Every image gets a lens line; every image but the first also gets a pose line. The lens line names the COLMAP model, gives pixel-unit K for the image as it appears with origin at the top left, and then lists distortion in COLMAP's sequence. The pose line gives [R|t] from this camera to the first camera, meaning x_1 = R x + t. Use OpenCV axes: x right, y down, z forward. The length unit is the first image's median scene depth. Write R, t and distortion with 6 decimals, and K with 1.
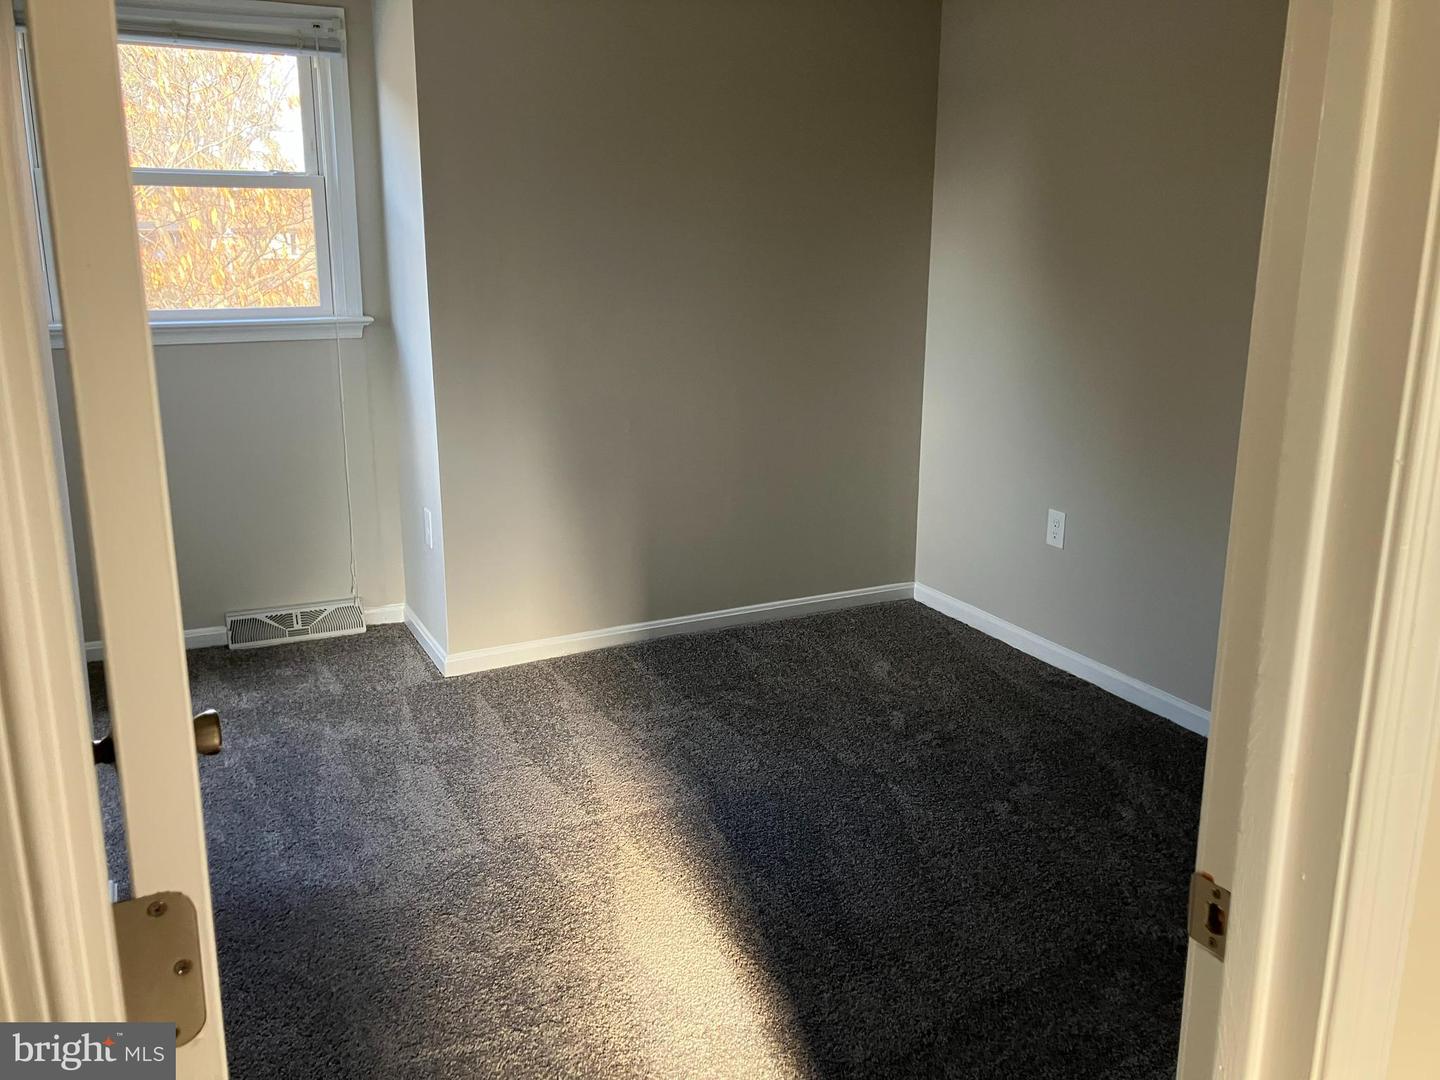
lens RADIAL K [[1196.7, 0, 712.7], [0, 1196.7, 506.8], [0, 0, 1]] dist [0.046202, -0.069916]
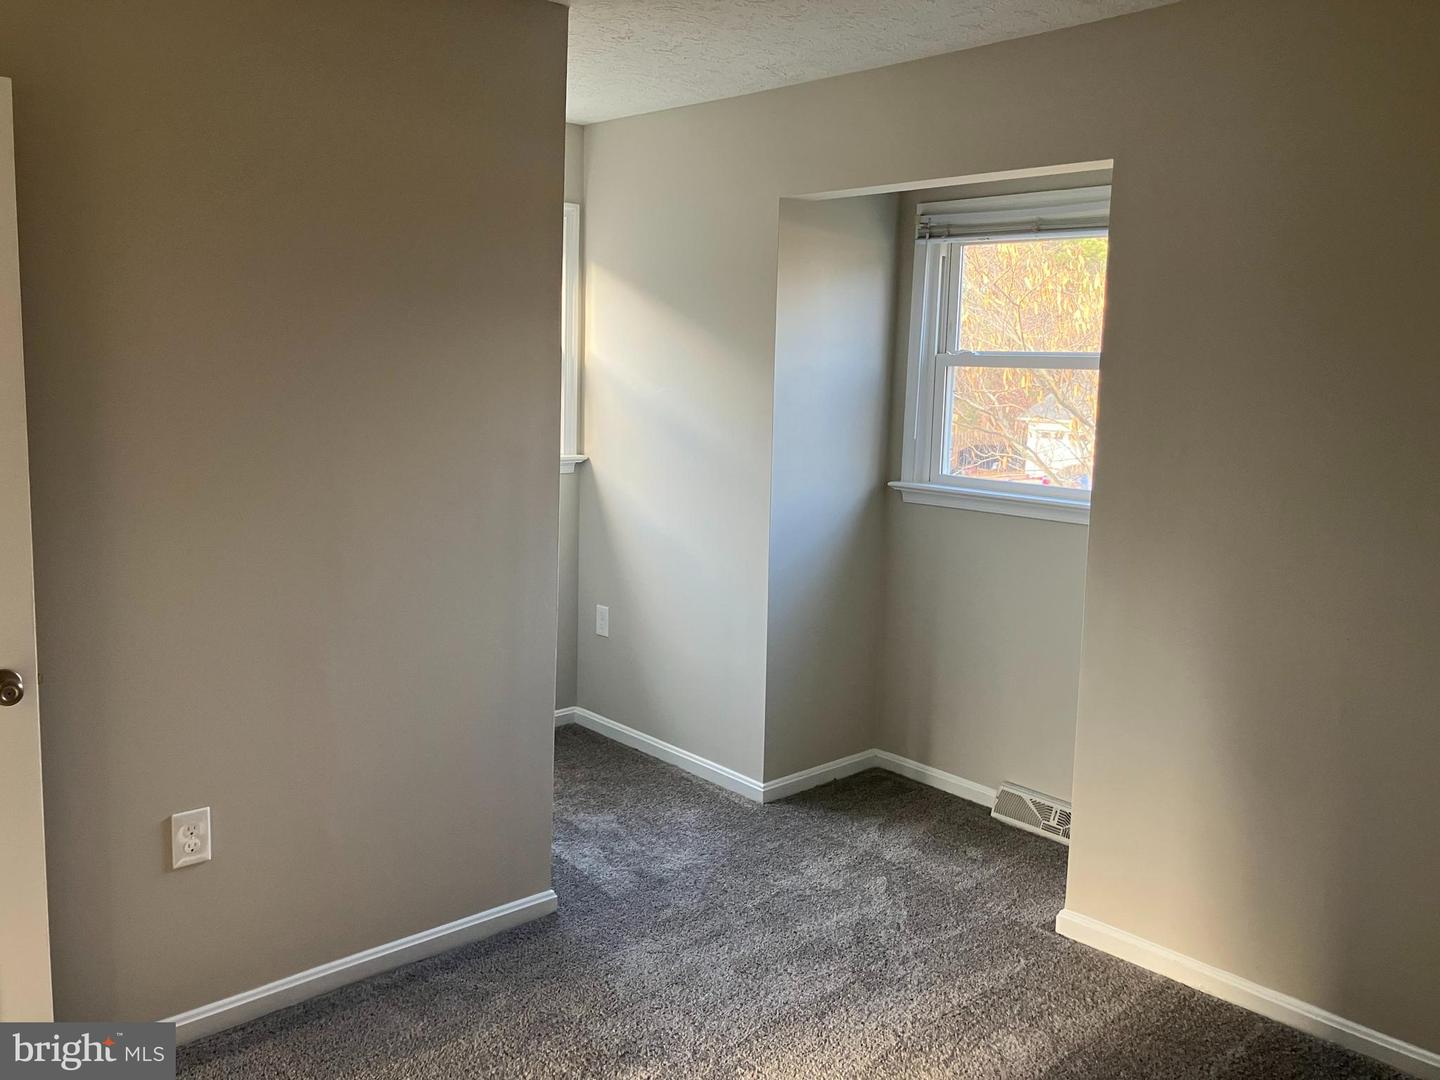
lens RADIAL K [[1196.7, 0, 712.7], [0, 1196.7, 506.8], [0, 0, 1]] dist [0.046202, -0.069916]
pose [[0.258542, 0.120706, -0.958429, 0.498514], [-0.247241, 0.967384, 0.055139, -0.136929], [0.933824, 0.222707, 0.279953, 0.469925]]
